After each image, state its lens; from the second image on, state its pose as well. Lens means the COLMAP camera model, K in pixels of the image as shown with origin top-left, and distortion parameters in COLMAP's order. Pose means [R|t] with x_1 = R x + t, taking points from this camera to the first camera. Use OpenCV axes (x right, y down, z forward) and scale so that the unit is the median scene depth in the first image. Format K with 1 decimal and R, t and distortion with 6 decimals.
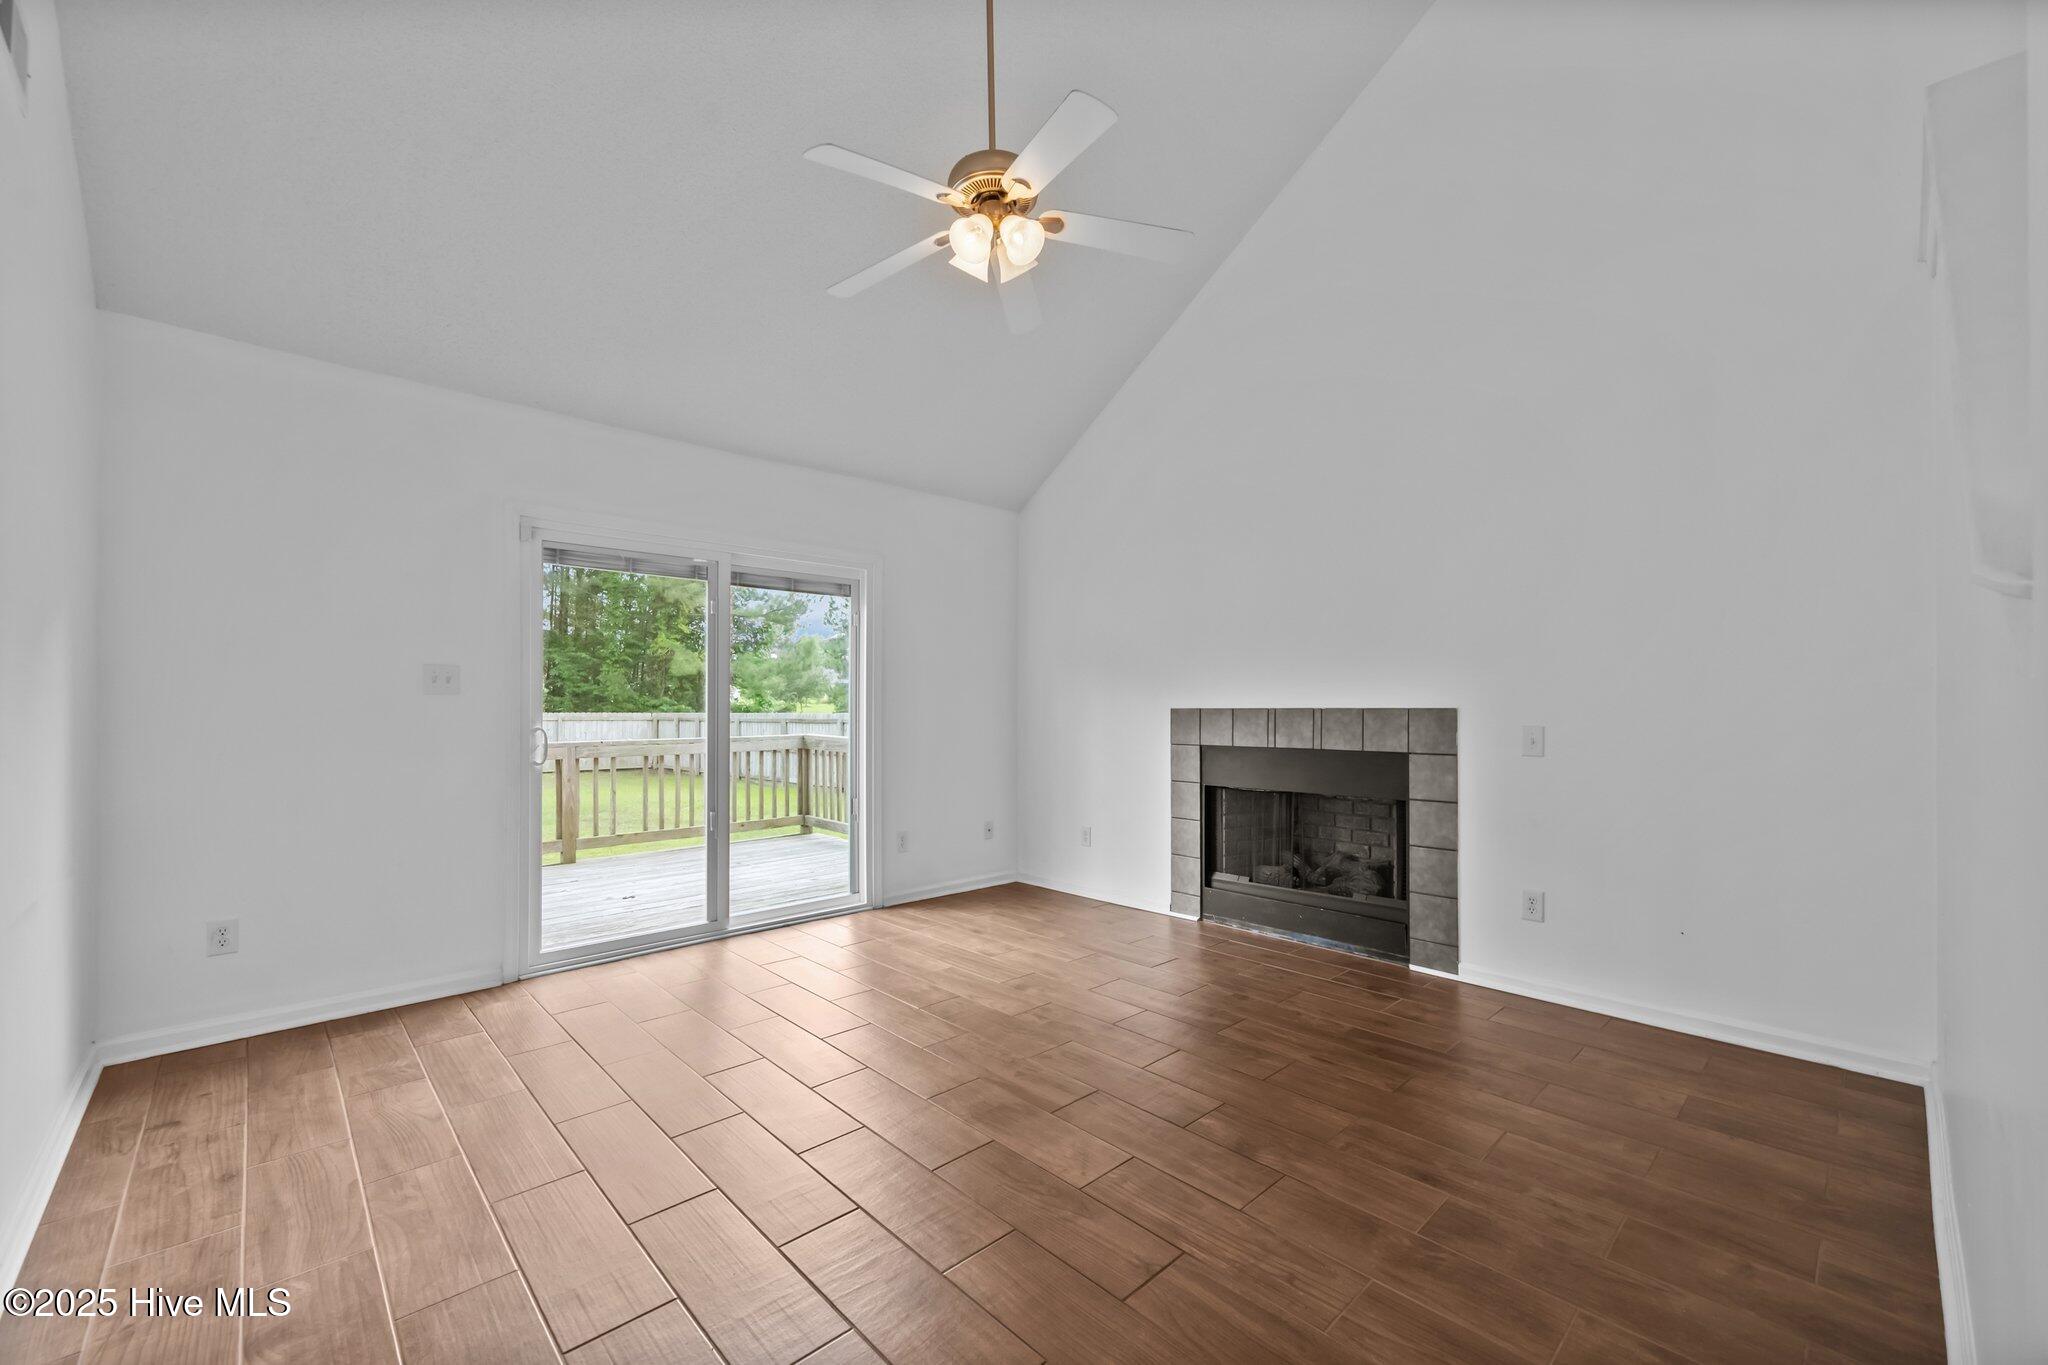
lens RADIAL K [[824.3, 0, 1022.6], [0, 824.3, 690.2], [0, 0, 1]] dist [0.000009, -0.000159]
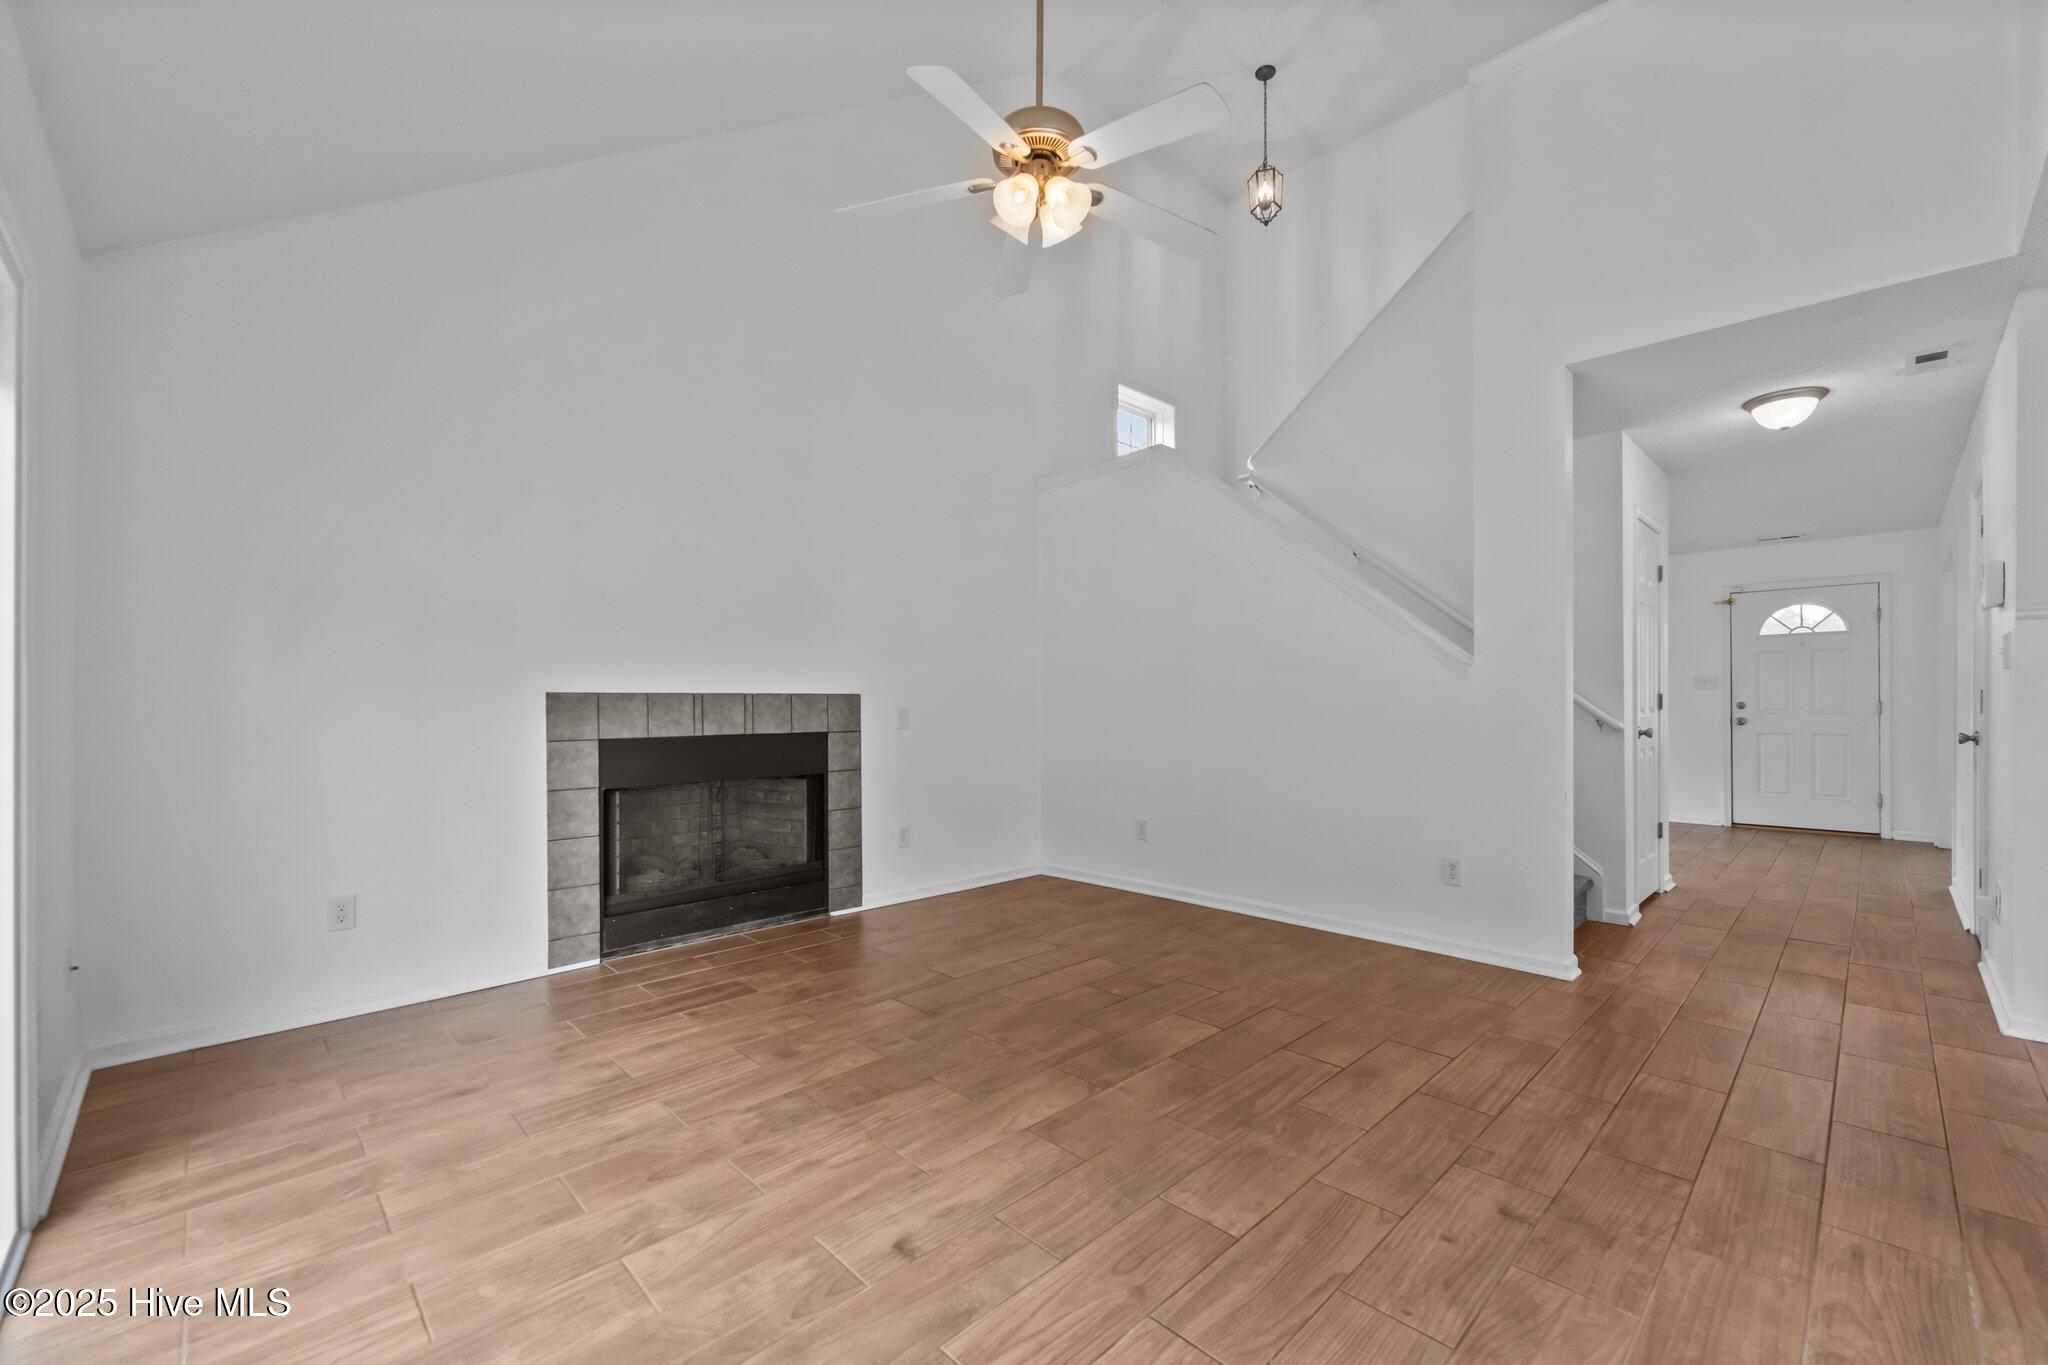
lens RADIAL K [[824.3, 0, 1022.6], [0, 824.3, 690.2], [0, 0, 1]] dist [0.000009, -0.000159]
pose [[-0.019636, 0.027172, 0.999438, -0.678005], [-0.008577, 0.999589, -0.027345, 0.044105], [-0.999770, -0.009109, -0.019395, 0.713570]]
